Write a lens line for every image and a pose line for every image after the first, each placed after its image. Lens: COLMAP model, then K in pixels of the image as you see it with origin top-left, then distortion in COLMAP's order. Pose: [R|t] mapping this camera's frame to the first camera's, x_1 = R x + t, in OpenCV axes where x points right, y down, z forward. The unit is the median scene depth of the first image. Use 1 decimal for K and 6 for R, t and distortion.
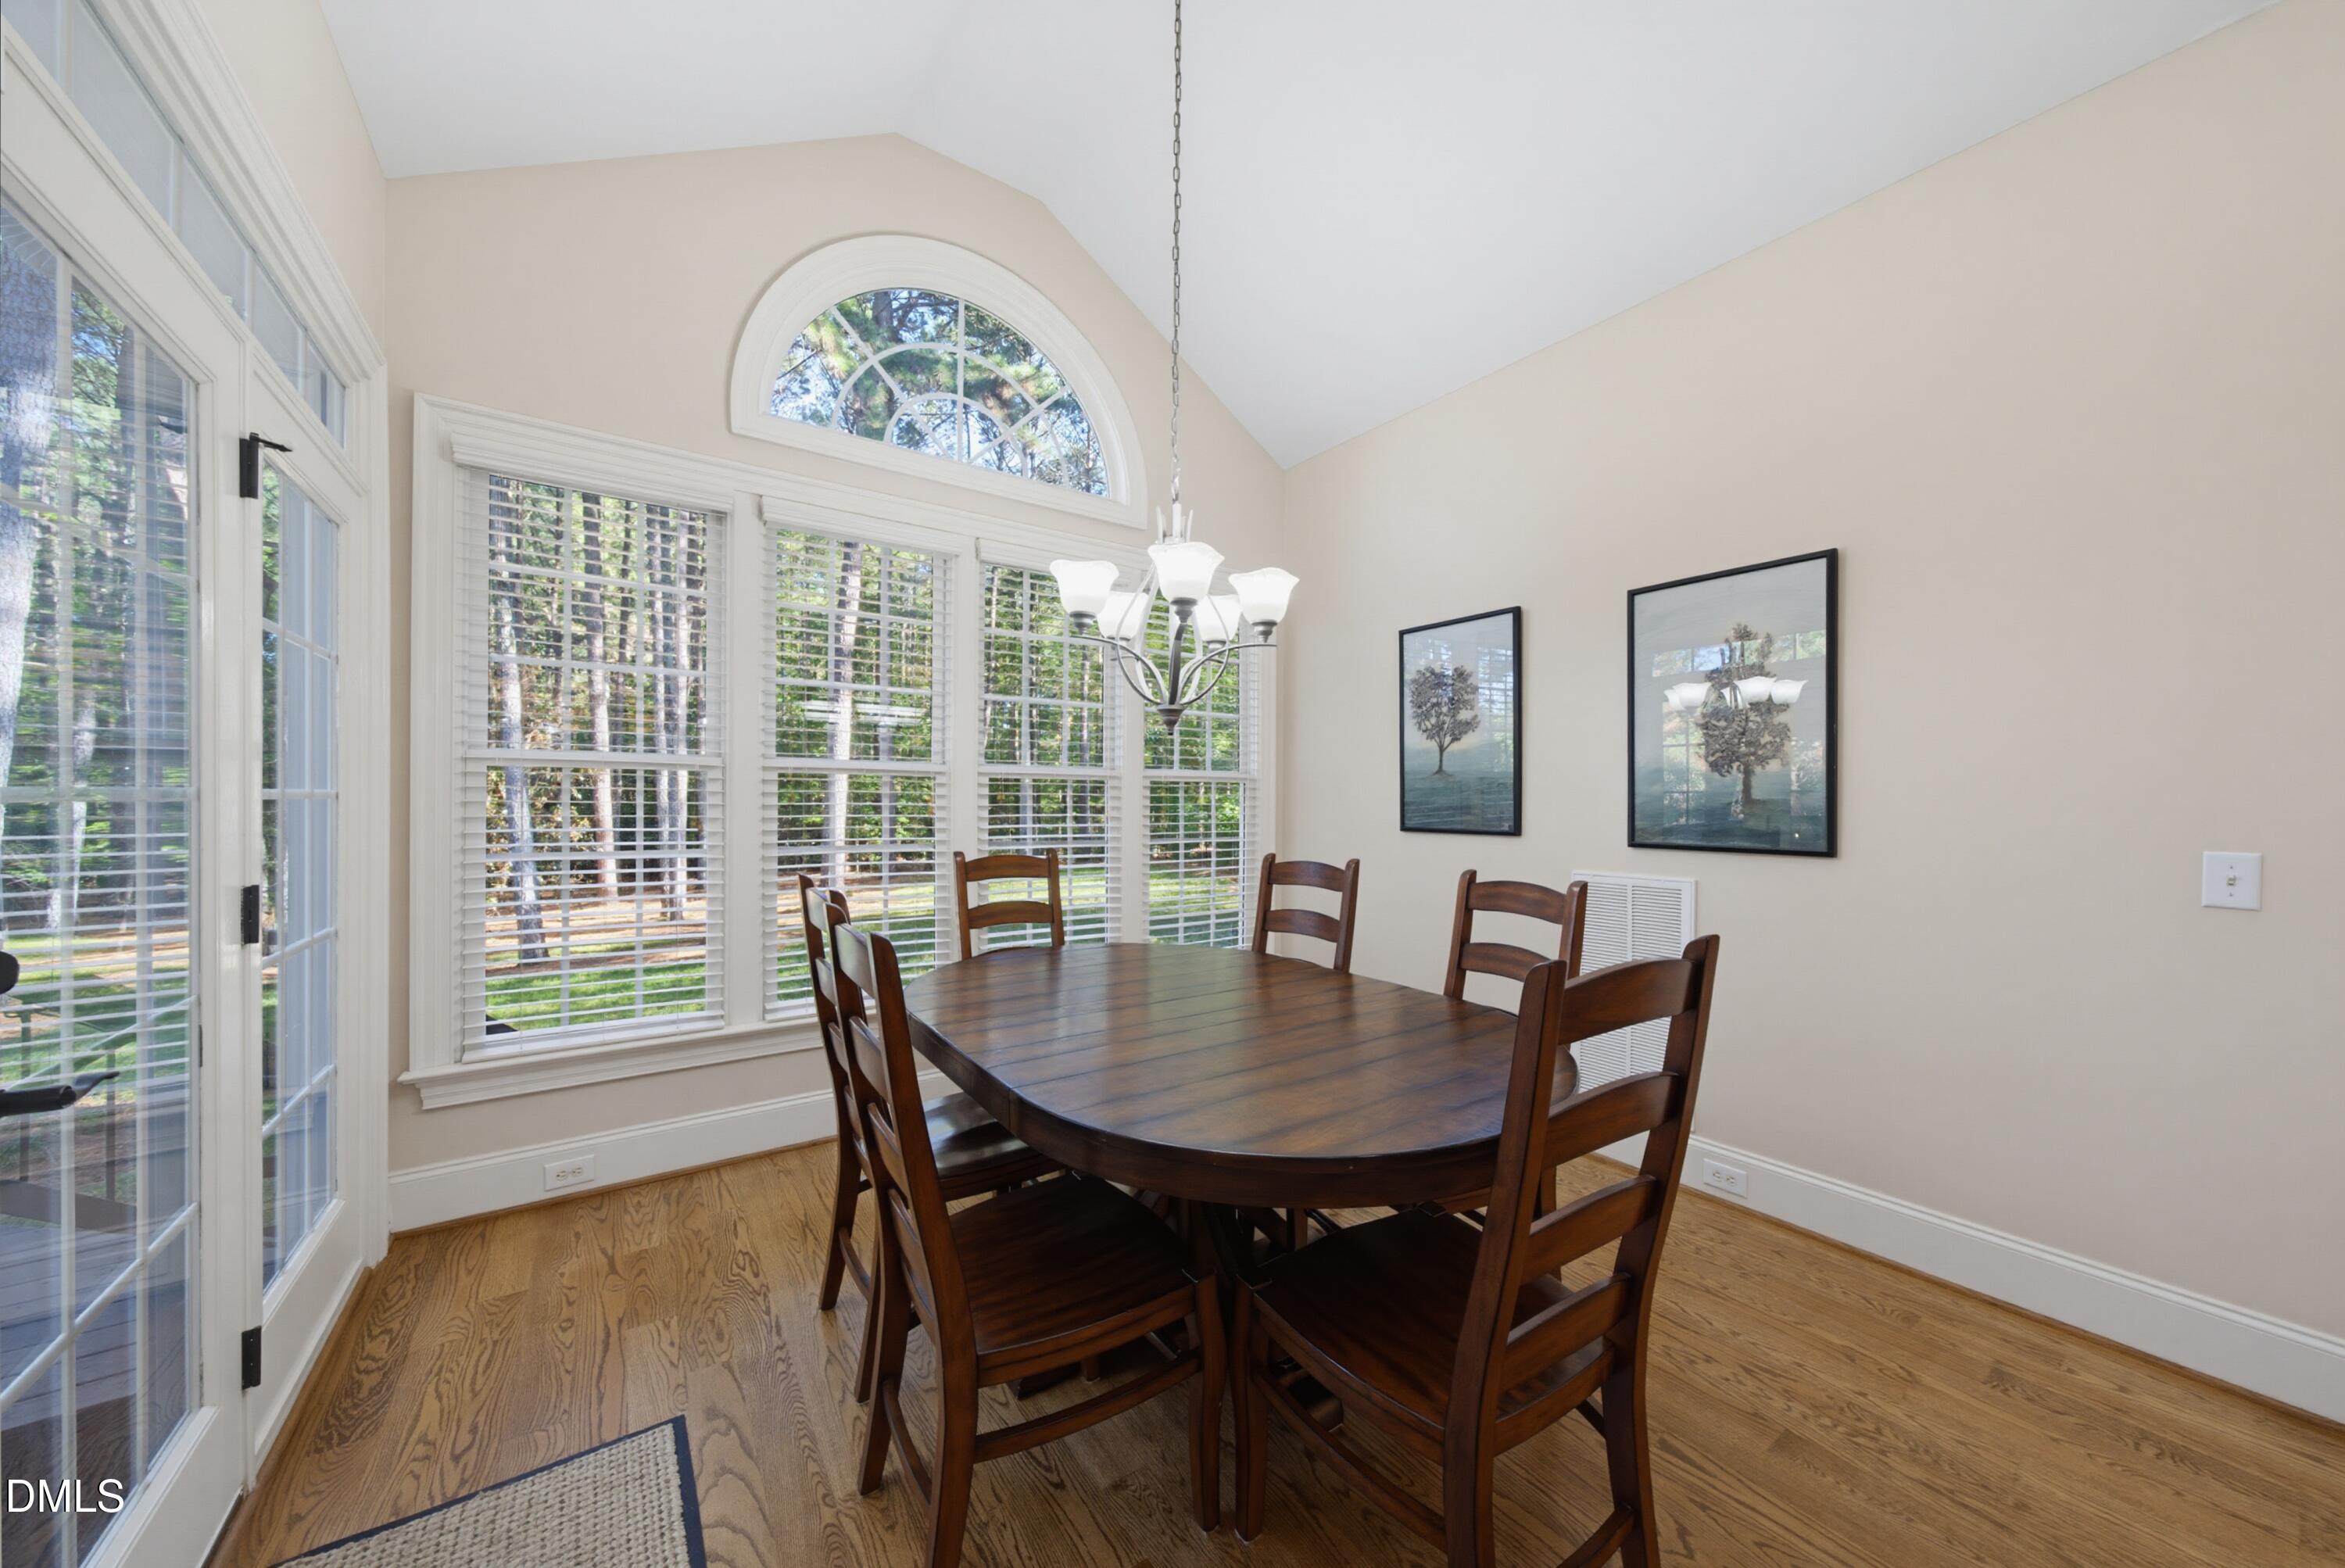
lens RADIAL K [[817.9, 0, 1182.4], [0, 817.9, 796.2], [0, 0, 1]] dist [0.000998, 0.002397]
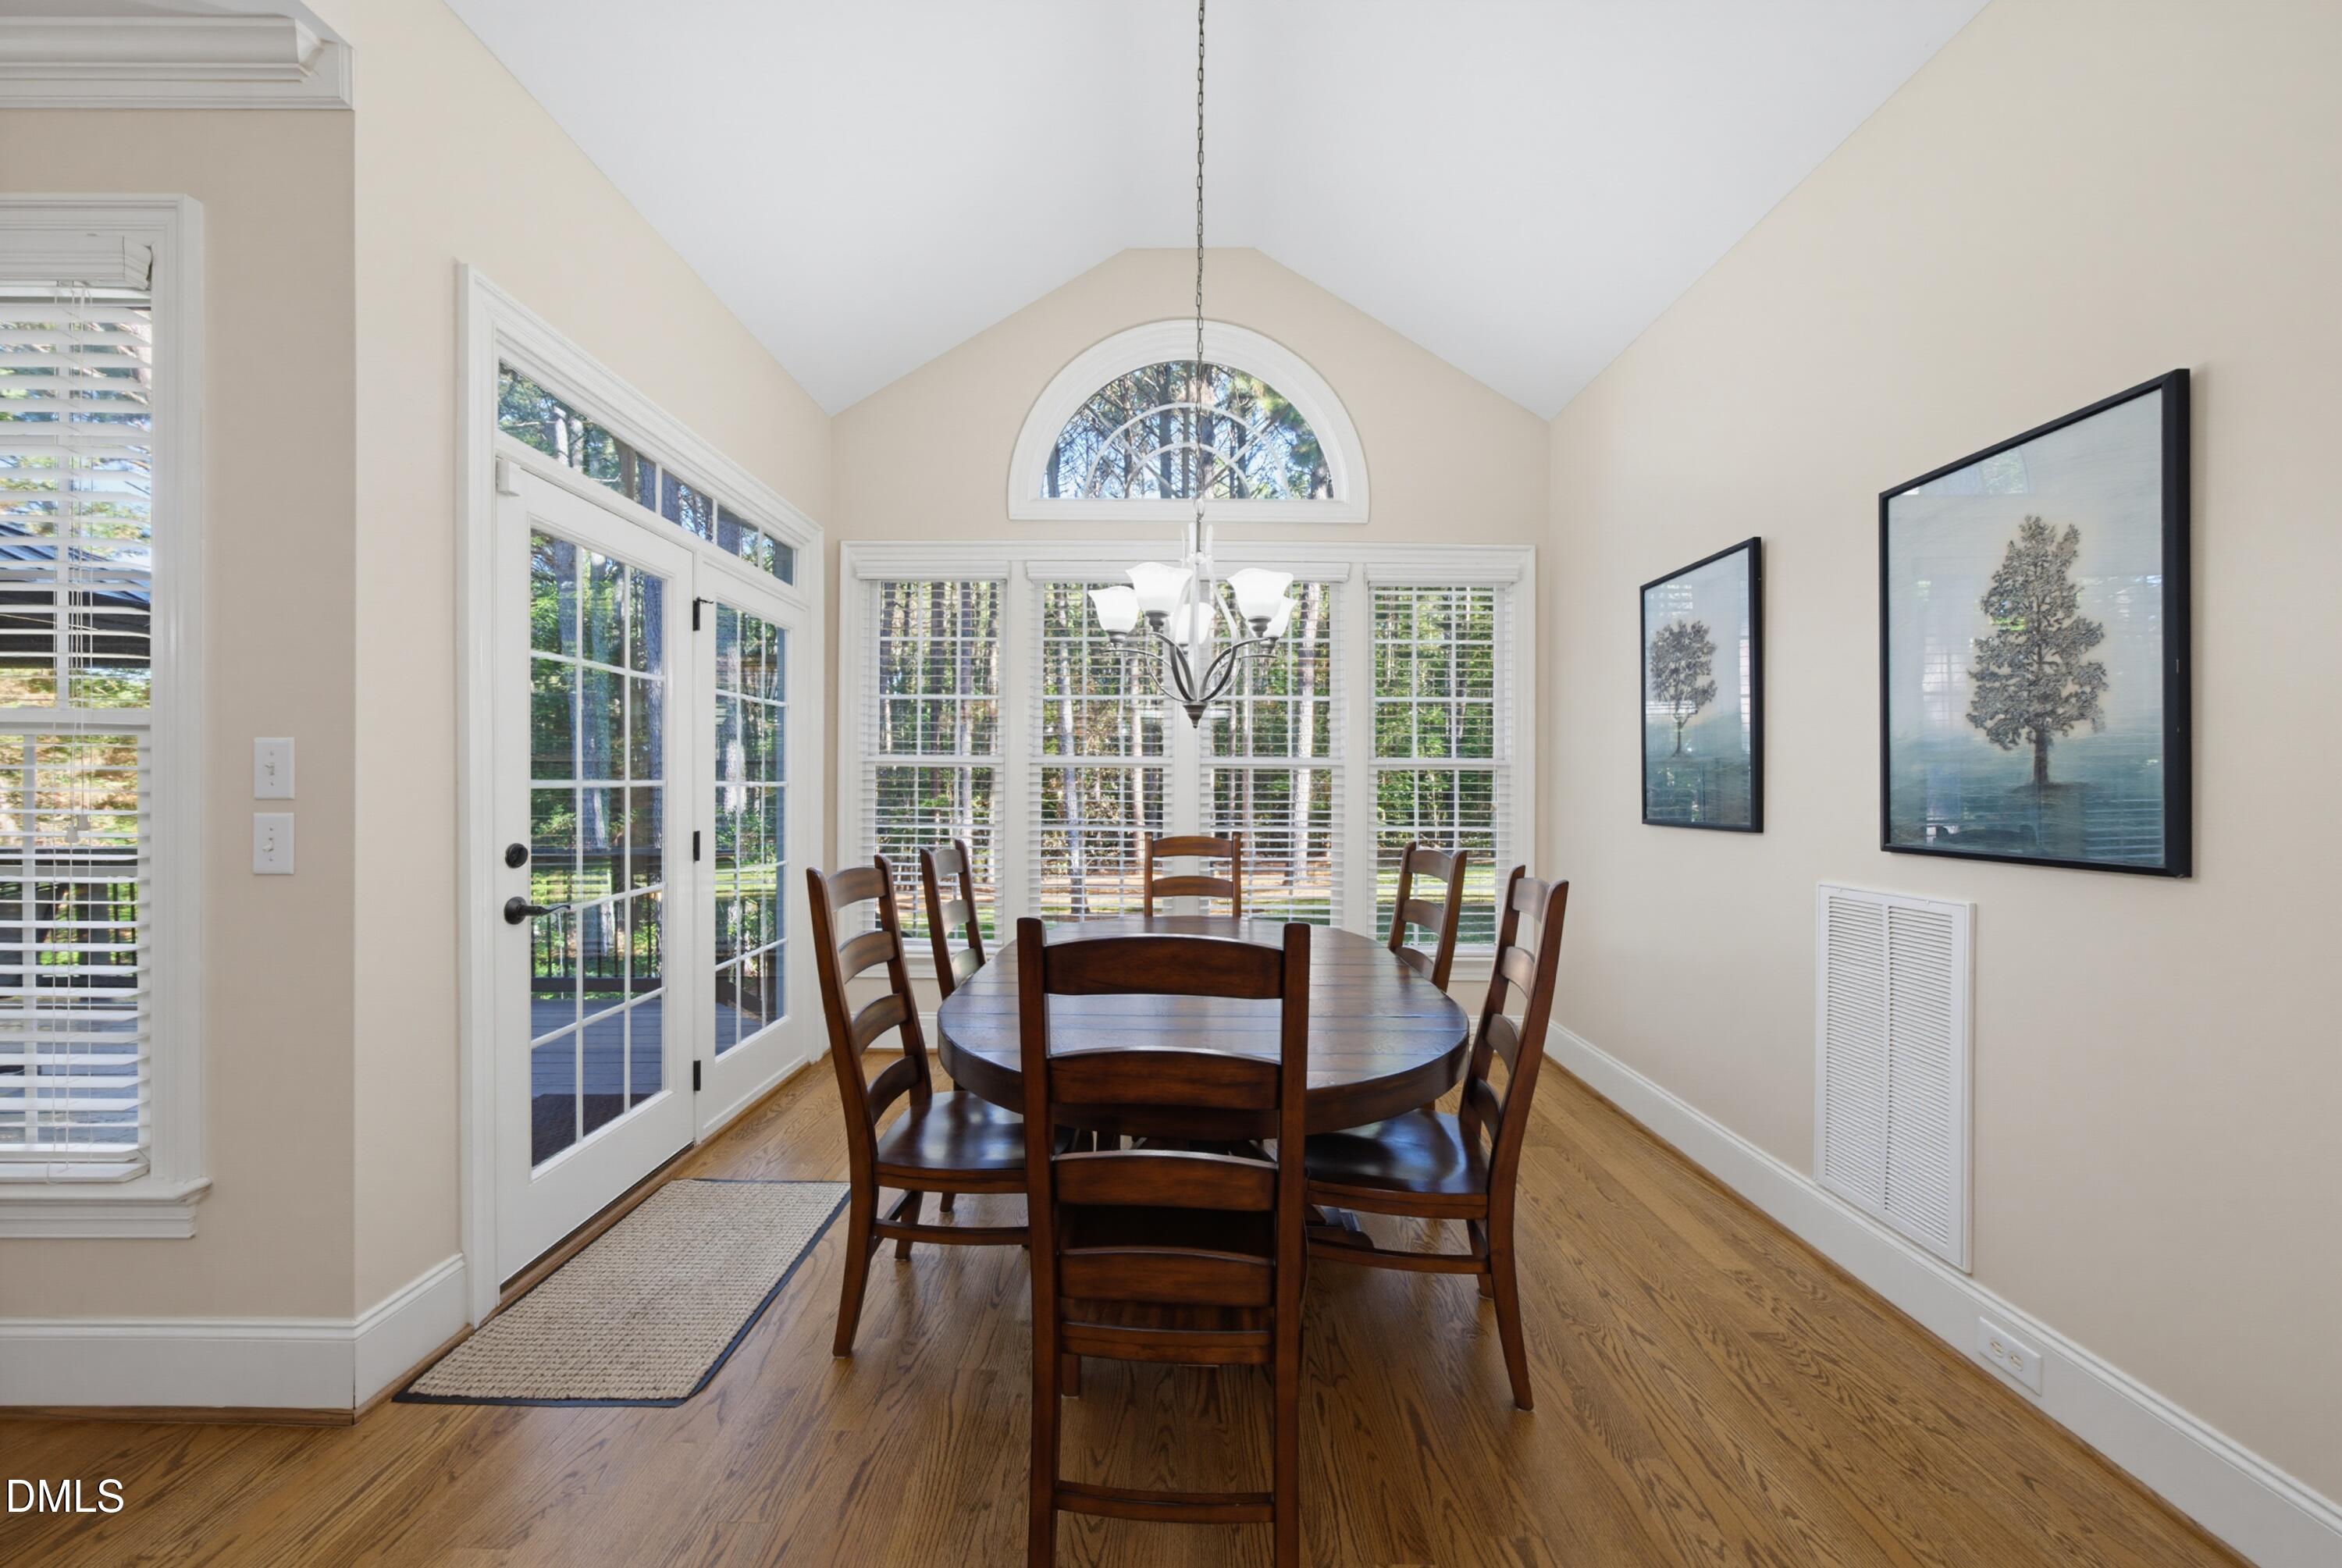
lens RADIAL K [[816.7, 0, 1169.4], [0, 816.7, 782.6], [0, 0, 1]] dist [0.000998, 0.002397]
pose [[0.807638, -0.005623, -0.589651, 0.465417], [-0.001151, 0.999938, -0.011111, 0.010767], [0.589677, 0.009652, 0.807581, 0.053591]]
